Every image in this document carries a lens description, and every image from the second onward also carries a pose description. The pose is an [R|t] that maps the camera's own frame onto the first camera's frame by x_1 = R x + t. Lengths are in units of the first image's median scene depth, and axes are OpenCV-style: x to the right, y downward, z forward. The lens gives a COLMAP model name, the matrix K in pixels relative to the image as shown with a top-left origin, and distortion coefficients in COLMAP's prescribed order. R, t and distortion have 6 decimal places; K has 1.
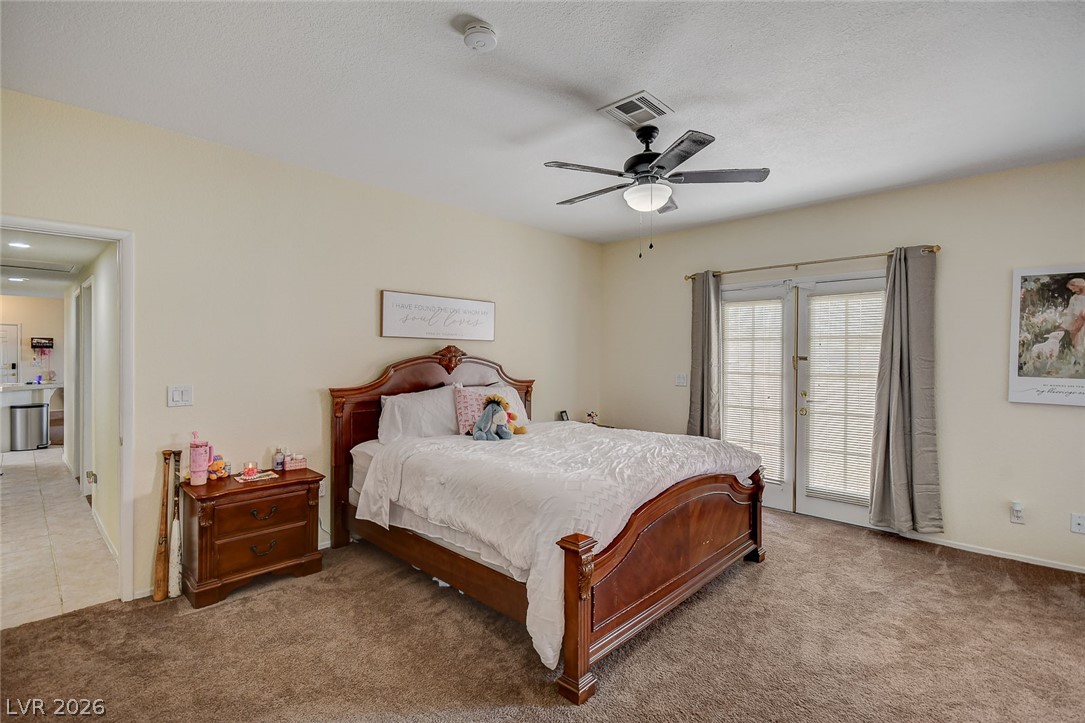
lens RADIAL K [[495.1, 0, 536.8], [0, 495.1, 354.7], [0, 0, 1]] dist [-0.009698, -0.000875]
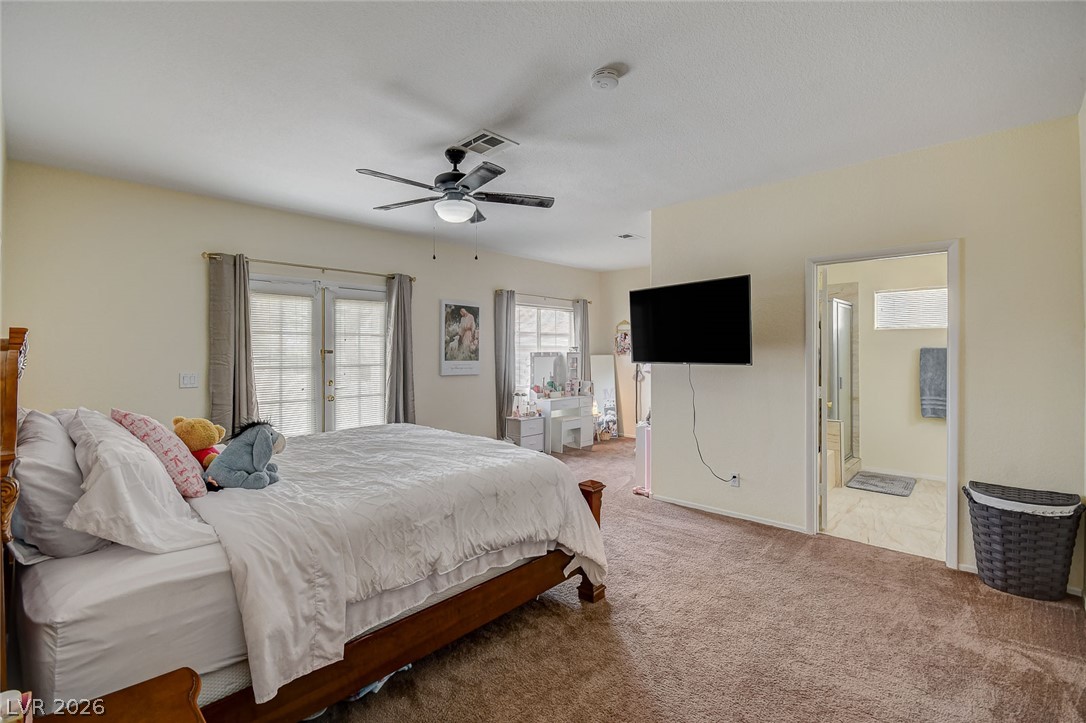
lens RADIAL K [[483.4, 0, 529.9], [0, 483.4, 346.8], [0, 0, 1]] dist [-0.008306, -0.003471]
pose [[0.003109, 0.002519, 0.999992, -0.748845], [0.001922, 0.999995, -0.002525, -0.000408], [-0.999993, 0.001930, 0.003104, 0.691962]]
